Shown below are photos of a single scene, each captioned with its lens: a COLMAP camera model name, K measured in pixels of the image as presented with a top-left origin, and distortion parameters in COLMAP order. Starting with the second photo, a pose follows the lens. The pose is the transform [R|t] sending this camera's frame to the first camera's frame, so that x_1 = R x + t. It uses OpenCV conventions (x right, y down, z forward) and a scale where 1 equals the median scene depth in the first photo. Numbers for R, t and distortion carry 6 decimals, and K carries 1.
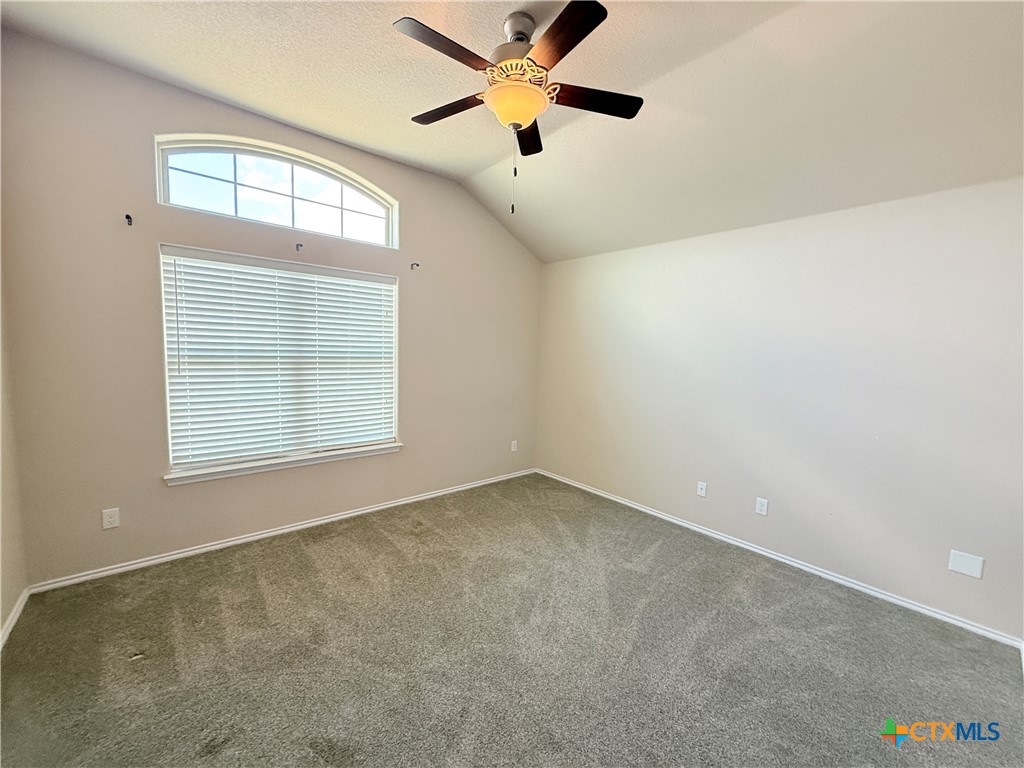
lens RADIAL K [[407.8, 0, 502.2], [0, 407.8, 378.5], [0, 0, 1]] dist [-0.000600, 0.000331]
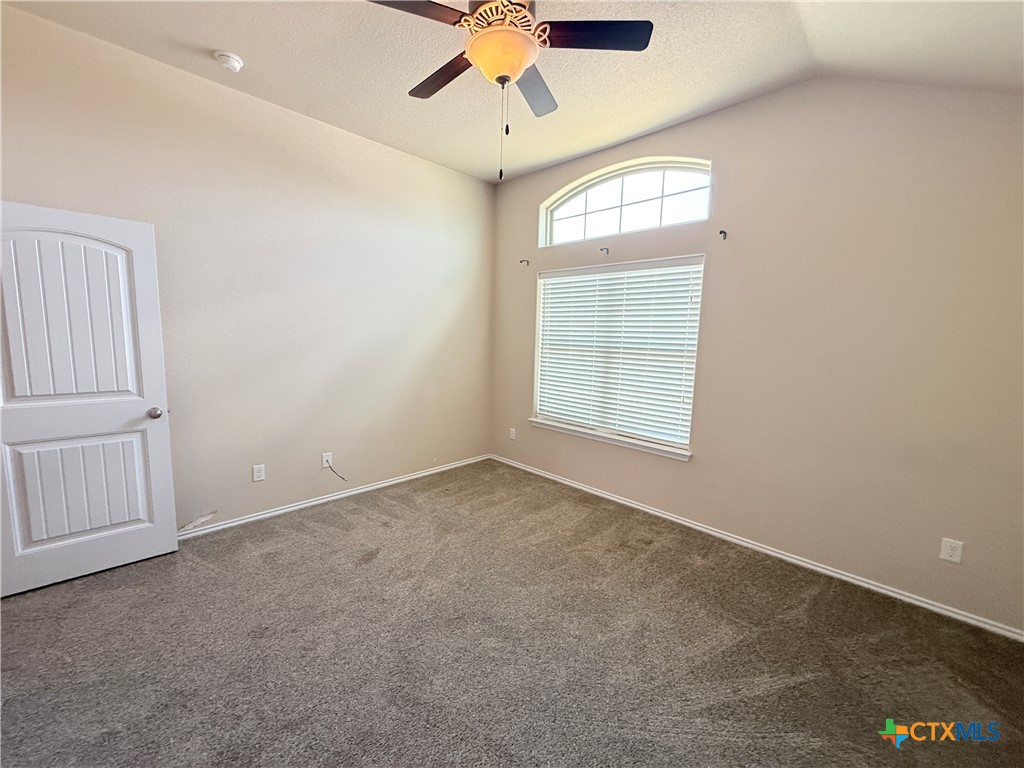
lens RADIAL K [[407.8, 0, 516.1], [0, 407.8, 379.9], [0, 0, 1]] dist [-0.000600, 0.000331]
pose [[0.102529, 0.087773, -0.990850, 0.623225], [-0.099103, 0.992045, 0.077624, -0.024180], [0.989781, 0.090237, 0.110412, 0.629156]]
